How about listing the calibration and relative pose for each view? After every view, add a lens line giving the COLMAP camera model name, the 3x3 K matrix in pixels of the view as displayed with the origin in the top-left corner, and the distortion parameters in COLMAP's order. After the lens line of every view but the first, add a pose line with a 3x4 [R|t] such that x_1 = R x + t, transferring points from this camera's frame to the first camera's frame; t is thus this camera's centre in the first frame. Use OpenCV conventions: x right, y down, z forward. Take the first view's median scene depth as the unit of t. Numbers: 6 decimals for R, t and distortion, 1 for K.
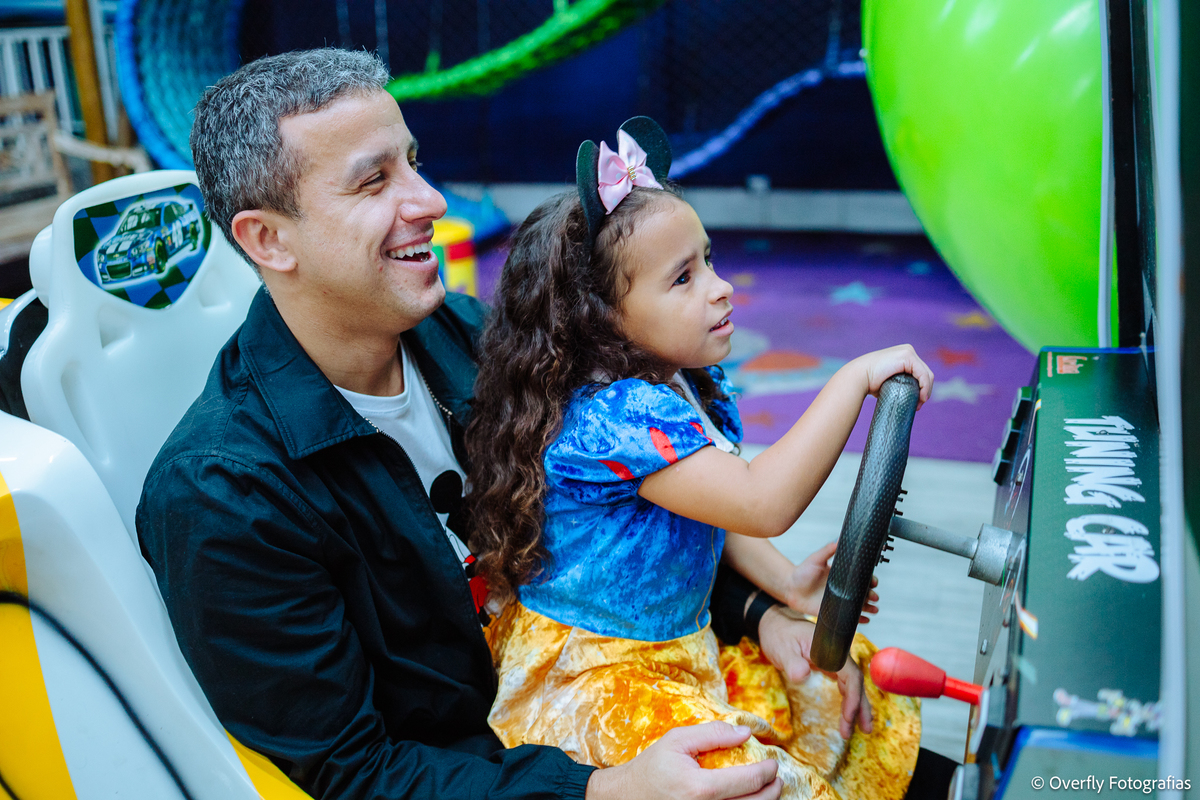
lens RADIAL K [[1197.5, 0, 600.6], [0, 1197.5, 409.4], [0, 0, 1]] dist [-0.049871, 0.000000]
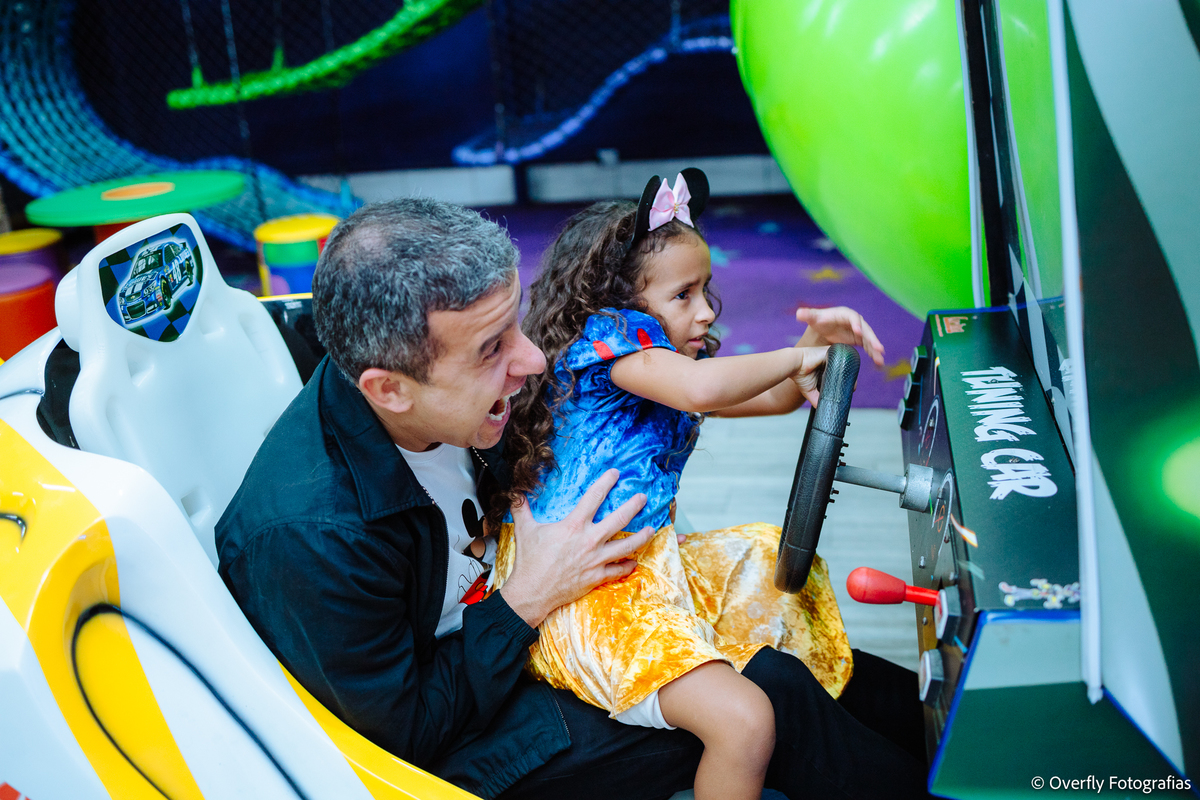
lens RADIAL K [[1197.5, 0, 597.9], [0, 1197.5, 394.0], [0, 0, 1]] dist [-0.049871, 0.000000]
pose [[0.988706, -0.086922, 0.122087, -0.121651], [0.085278, 0.996183, 0.018633, -0.022652], [-0.123241, -0.008011, 0.992344, -0.159018]]
